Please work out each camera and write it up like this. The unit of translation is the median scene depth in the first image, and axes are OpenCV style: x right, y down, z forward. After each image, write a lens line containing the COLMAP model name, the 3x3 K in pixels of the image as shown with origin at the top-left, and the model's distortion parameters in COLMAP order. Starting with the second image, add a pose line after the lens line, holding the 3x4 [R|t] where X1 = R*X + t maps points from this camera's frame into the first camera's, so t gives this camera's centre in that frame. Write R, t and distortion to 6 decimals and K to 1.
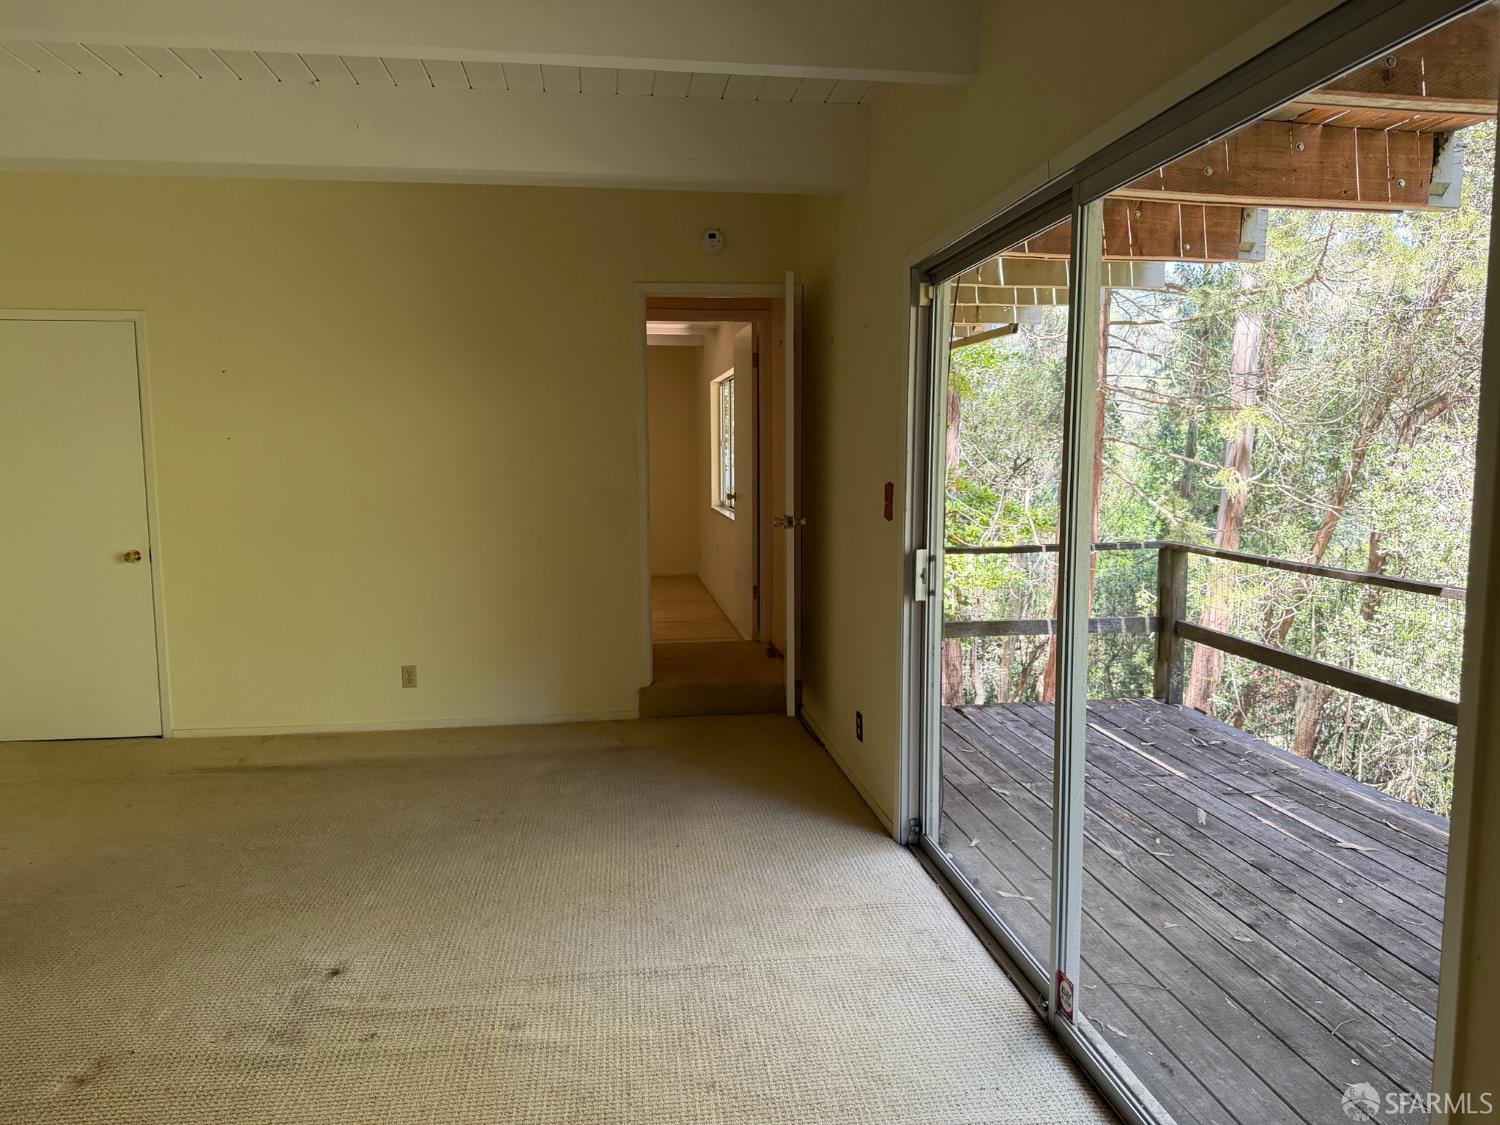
lens RADIAL K [[1060.0, 0, 754.1], [0, 1060.0, 557.5], [0, 0, 1]] dist [0.000349, -0.001793]
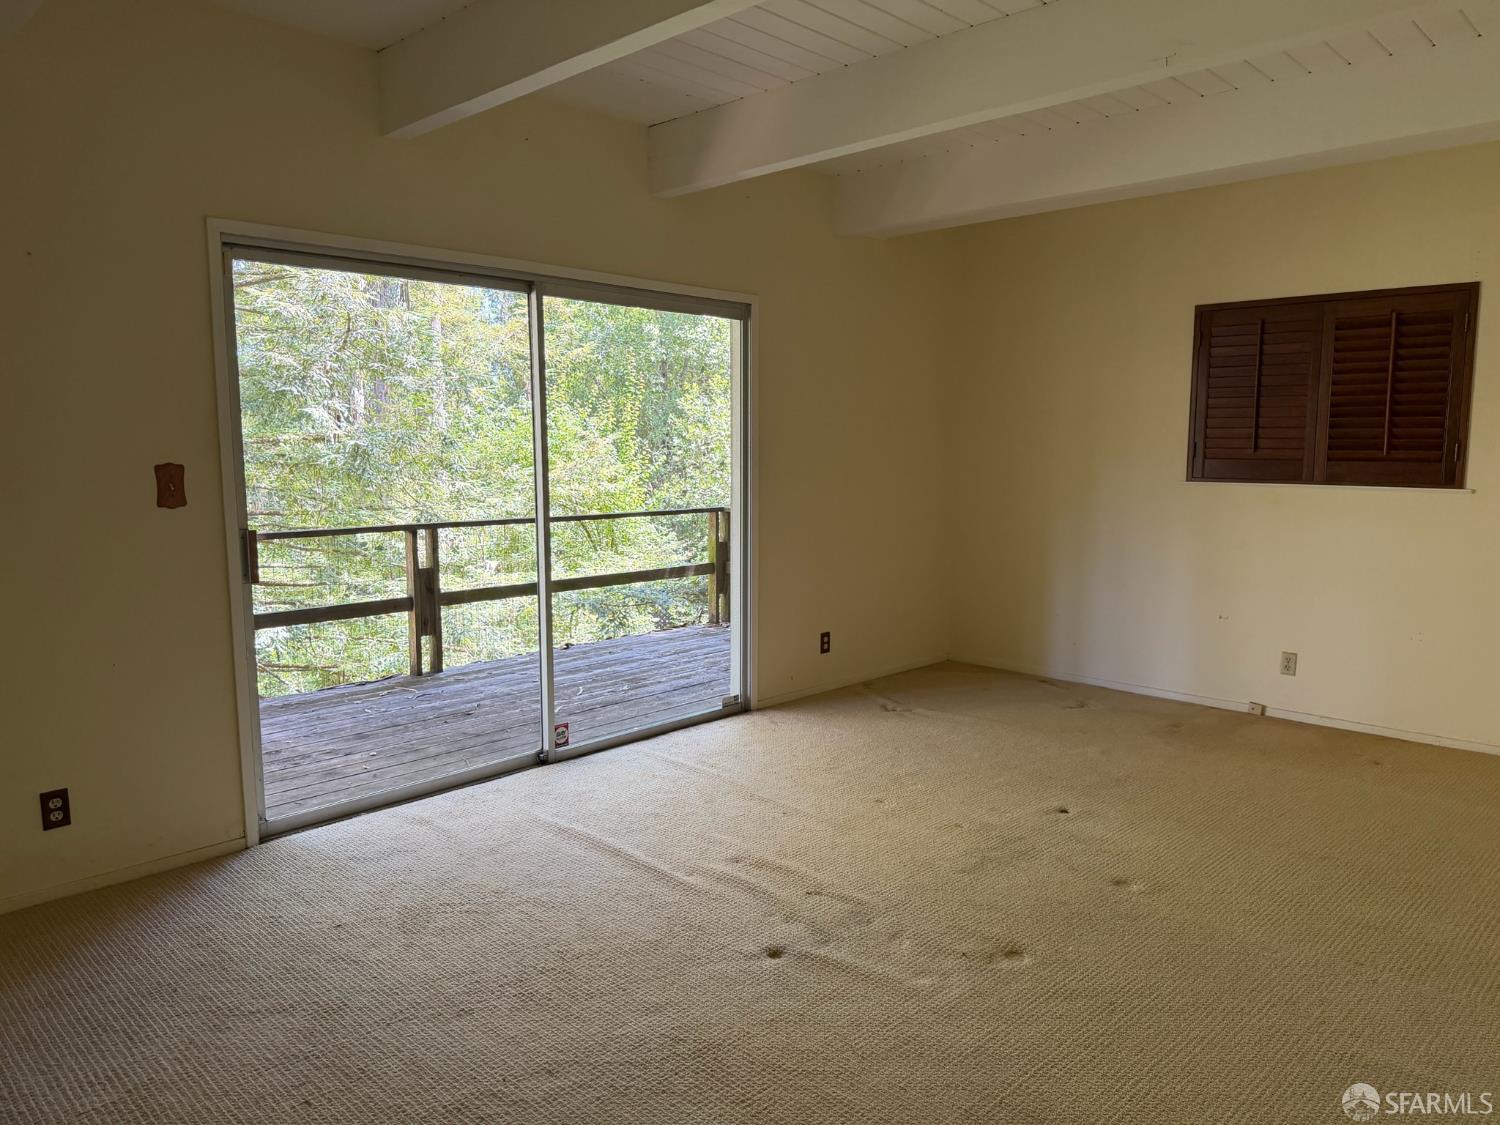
lens RADIAL K [[1060.0, 0, 754.1], [0, 1060.0, 557.5], [0, 0, 1]] dist [0.000349, -0.001793]
pose [[-0.609637, -0.082814, 0.788343, -1.105442], [0.090433, 0.980768, 0.172962, -0.136428], [-0.787506, 0.176736, -0.590423, 1.498546]]
